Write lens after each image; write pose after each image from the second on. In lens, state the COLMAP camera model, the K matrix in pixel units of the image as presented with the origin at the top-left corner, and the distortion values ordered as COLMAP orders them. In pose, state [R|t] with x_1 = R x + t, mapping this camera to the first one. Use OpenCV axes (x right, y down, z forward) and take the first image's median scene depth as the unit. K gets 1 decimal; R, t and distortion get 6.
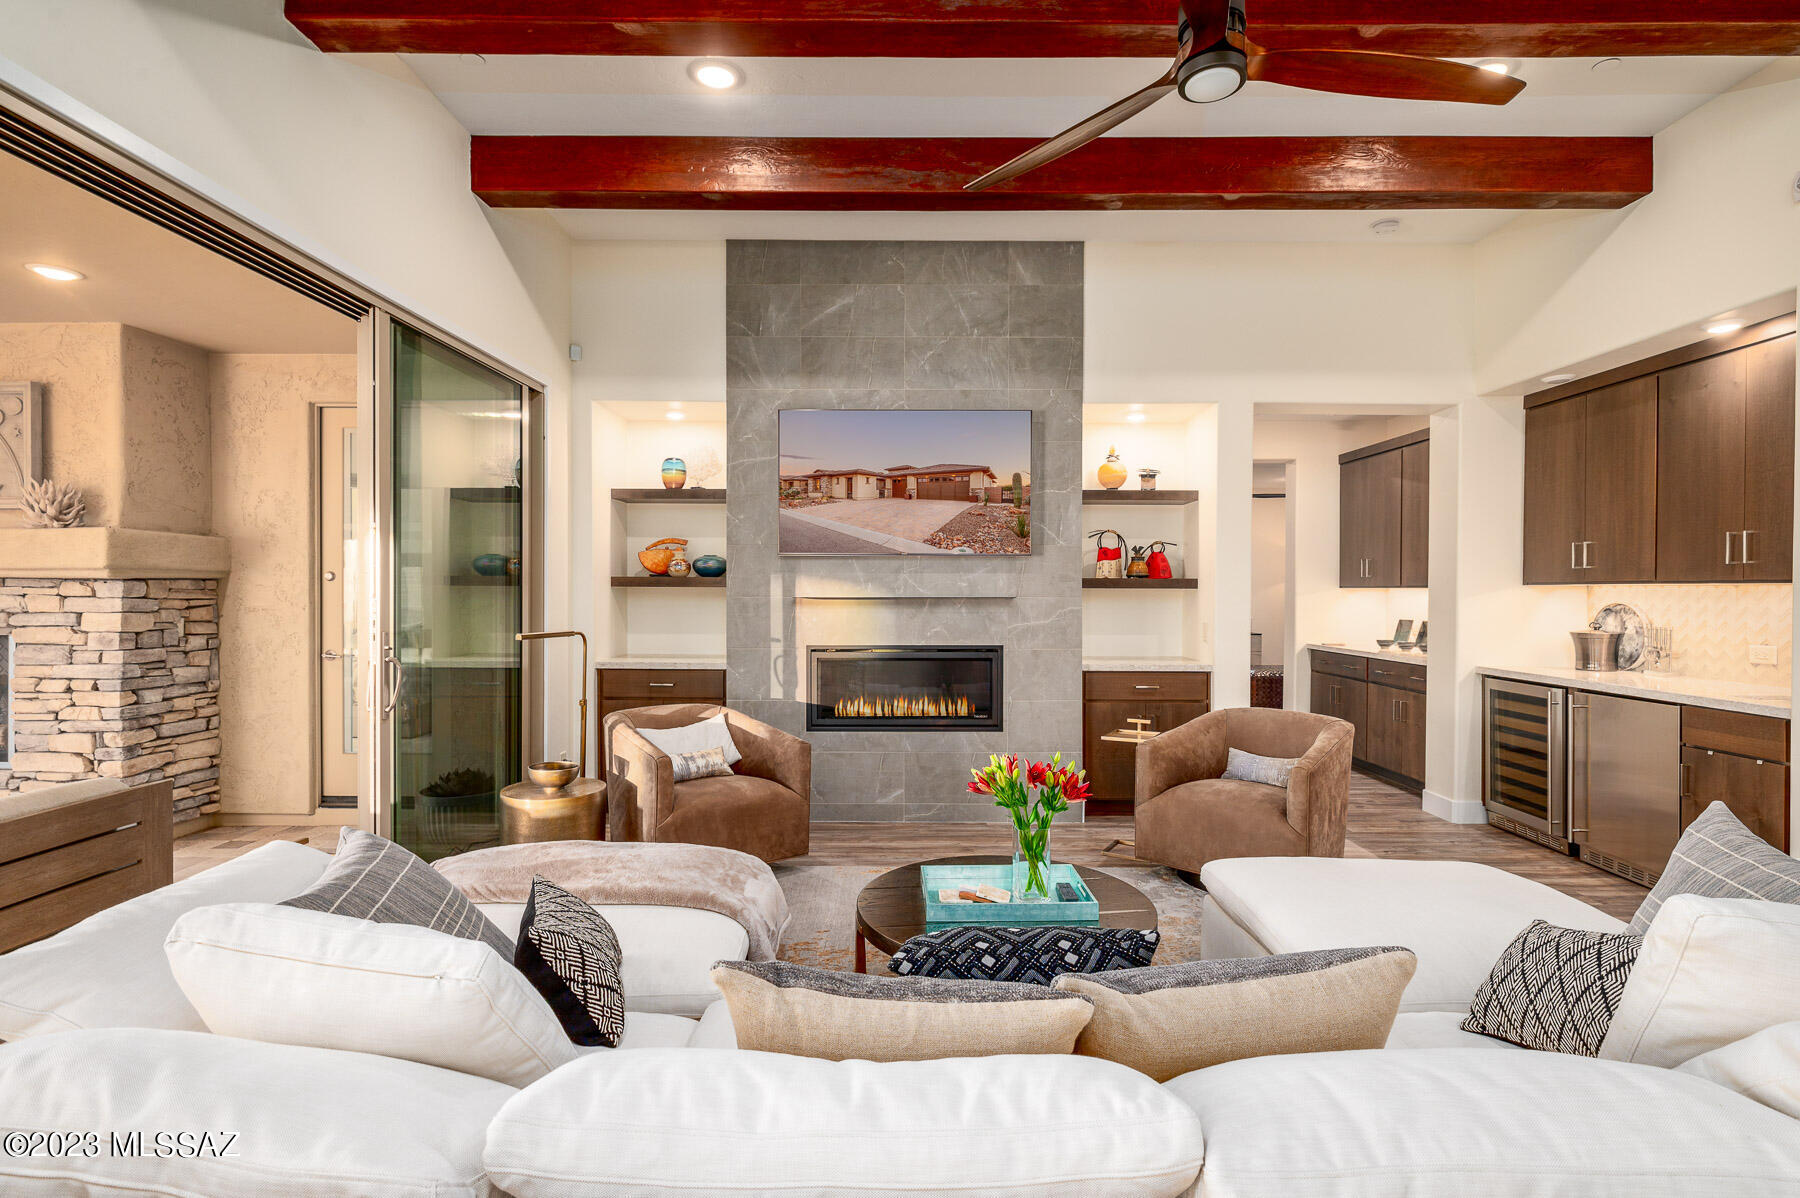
lens RADIAL K [[861.8, 0, 894.4], [0, 861.8, 596.8], [0, 0, 1]] dist [-0.008347, -0.002458]
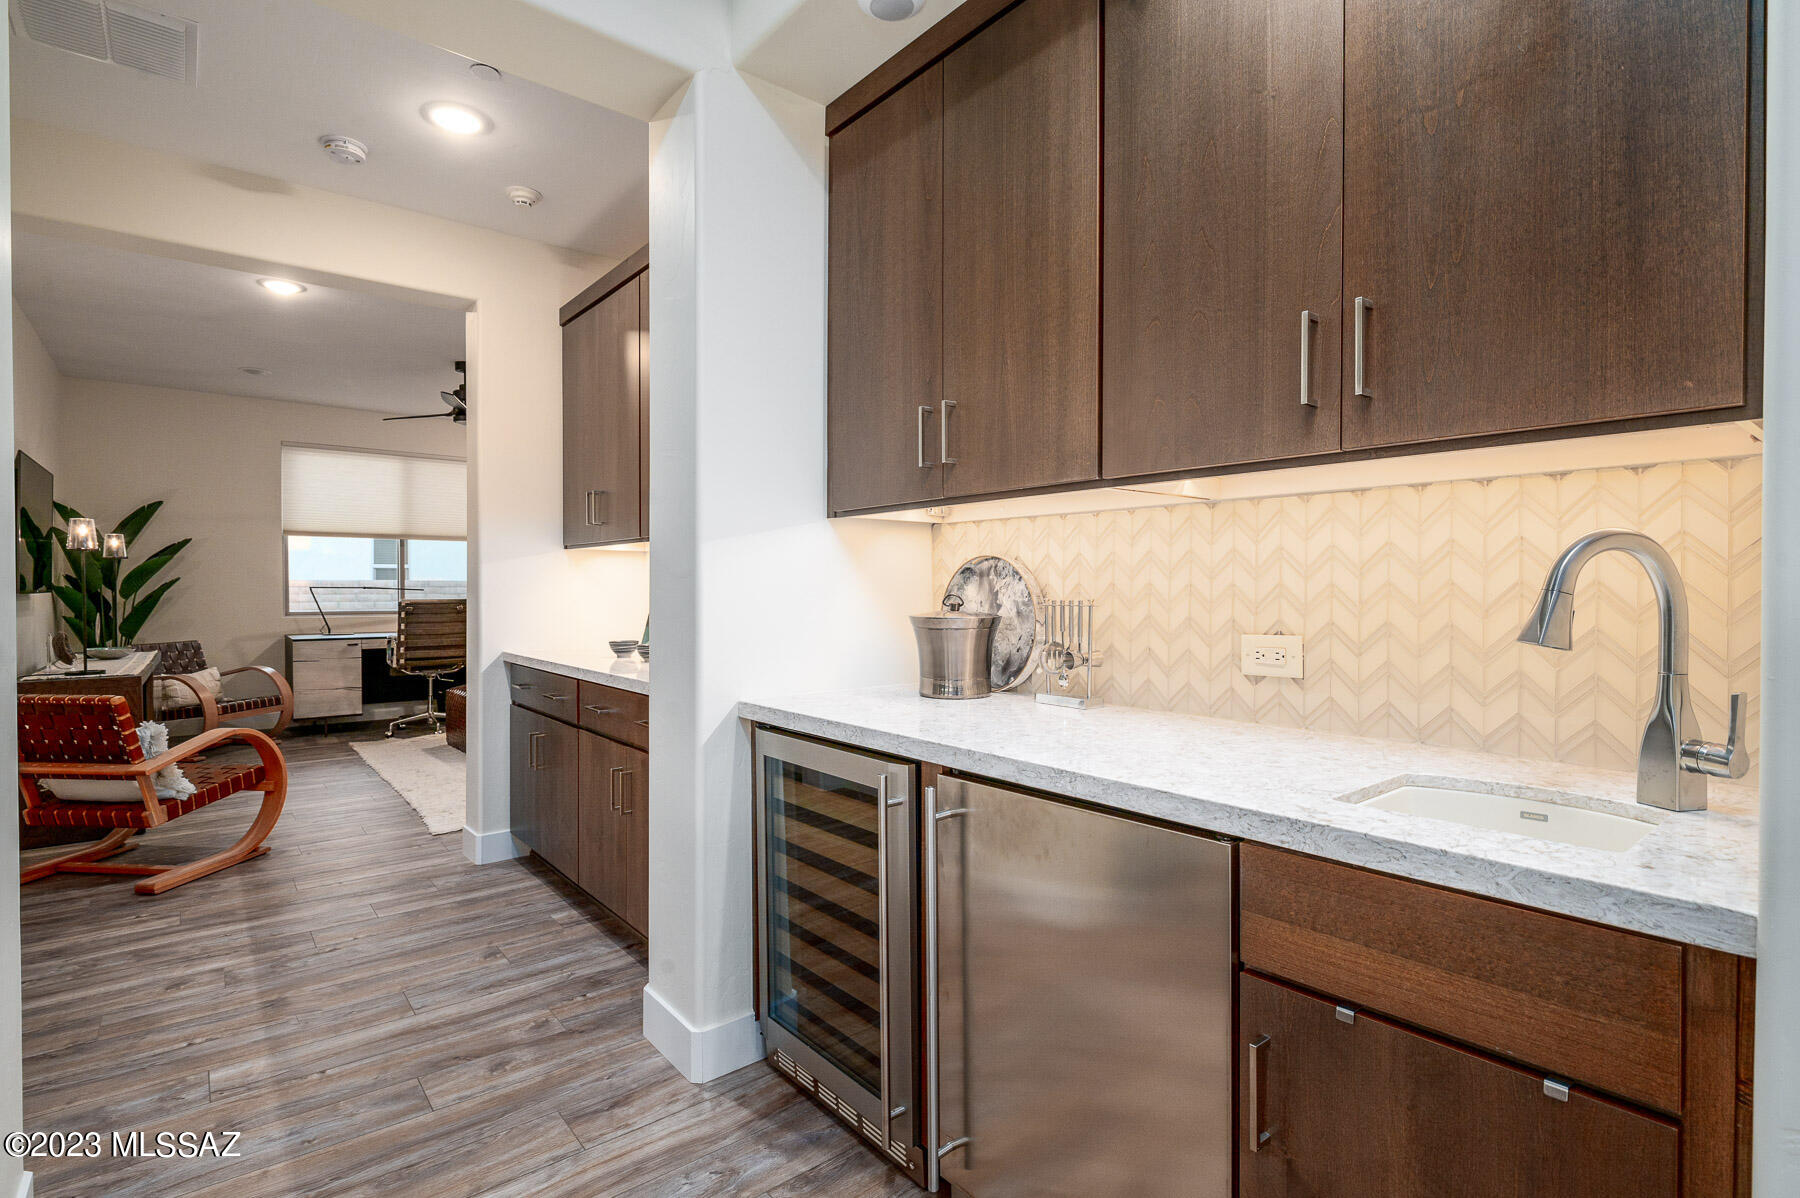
lens RADIAL K [[861.8, 0, 903.6], [0, 861.8, 599.3], [0, 0, 1]] dist [-0.008347, -0.002458]
pose [[0.760494, -0.014095, 0.649192, 0.496043], [0.008979, 0.999897, 0.011191, 0.027171], [-0.649283, -0.002681, 0.760542, 0.665157]]
